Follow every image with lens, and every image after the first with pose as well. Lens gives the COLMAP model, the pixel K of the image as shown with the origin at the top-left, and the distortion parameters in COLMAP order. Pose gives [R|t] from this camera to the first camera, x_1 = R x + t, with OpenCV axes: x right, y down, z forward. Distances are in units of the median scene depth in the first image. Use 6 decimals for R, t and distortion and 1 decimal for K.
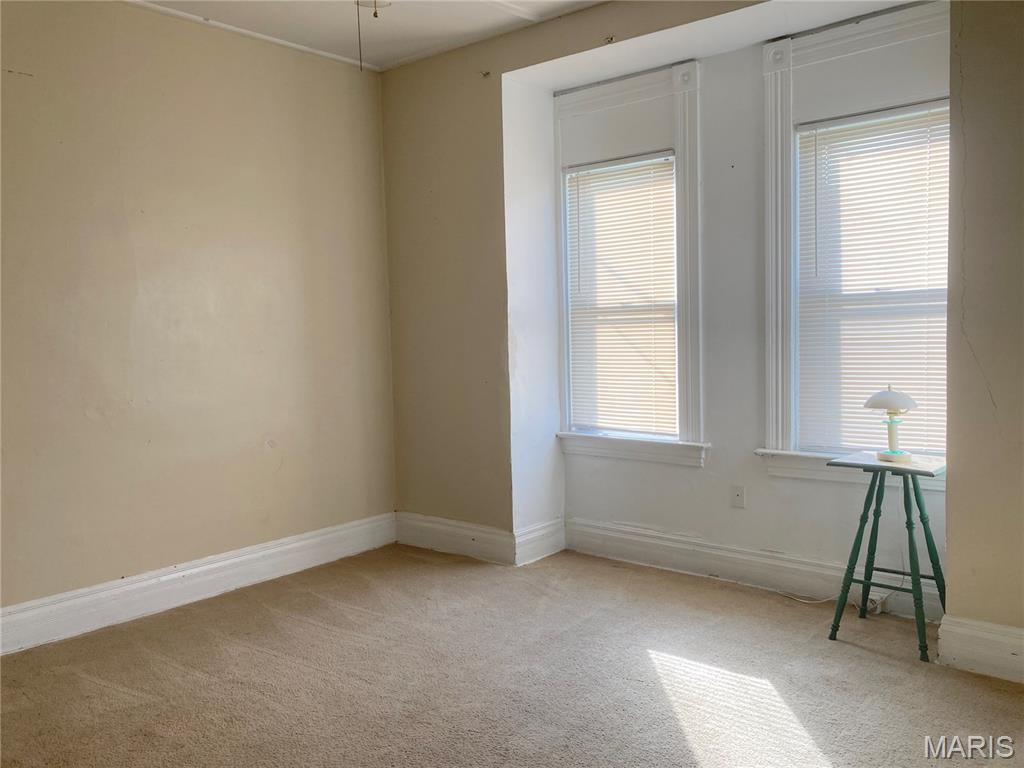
lens RADIAL K [[844.2, 0, 512.3], [0, 844.2, 384.2], [0, 0, 1]] dist [0.001584, 0.000354]
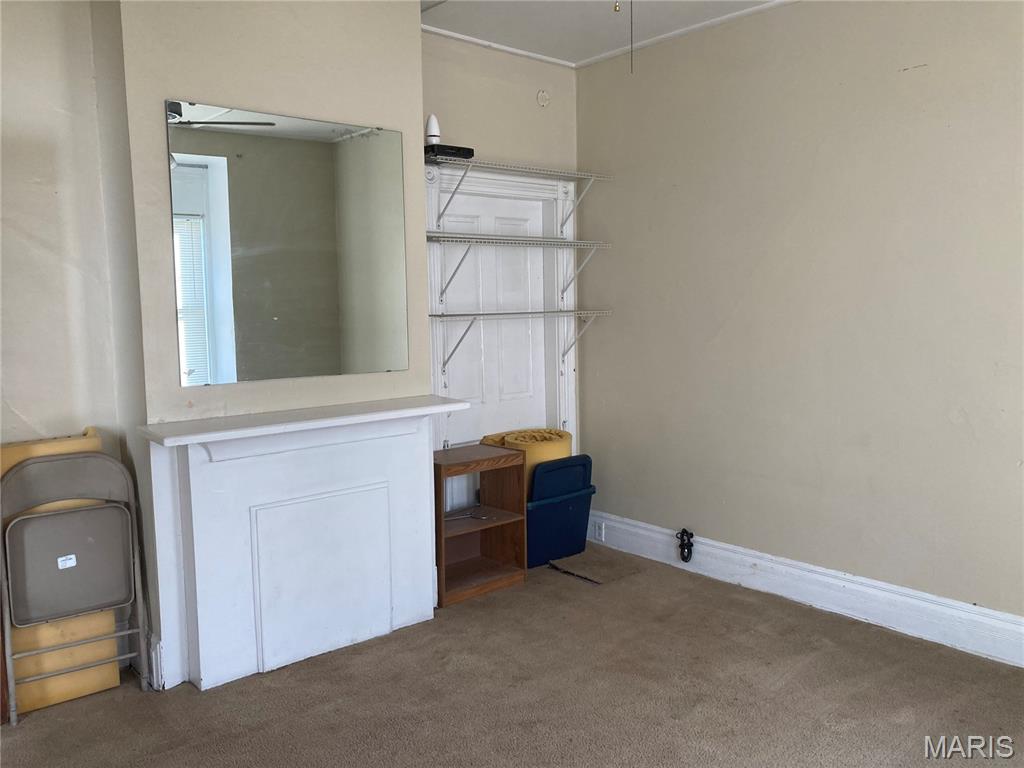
lens RADIAL K [[844.2, 0, 512.7], [0, 844.2, 384.0], [0, 0, 1]] dist [0.001584, 0.000354]
pose [[-0.144160, 0.130833, -0.980867, 0.478983], [-0.057214, 0.988461, 0.140255, -0.103833], [0.987899, 0.076339, -0.135011, 0.653734]]
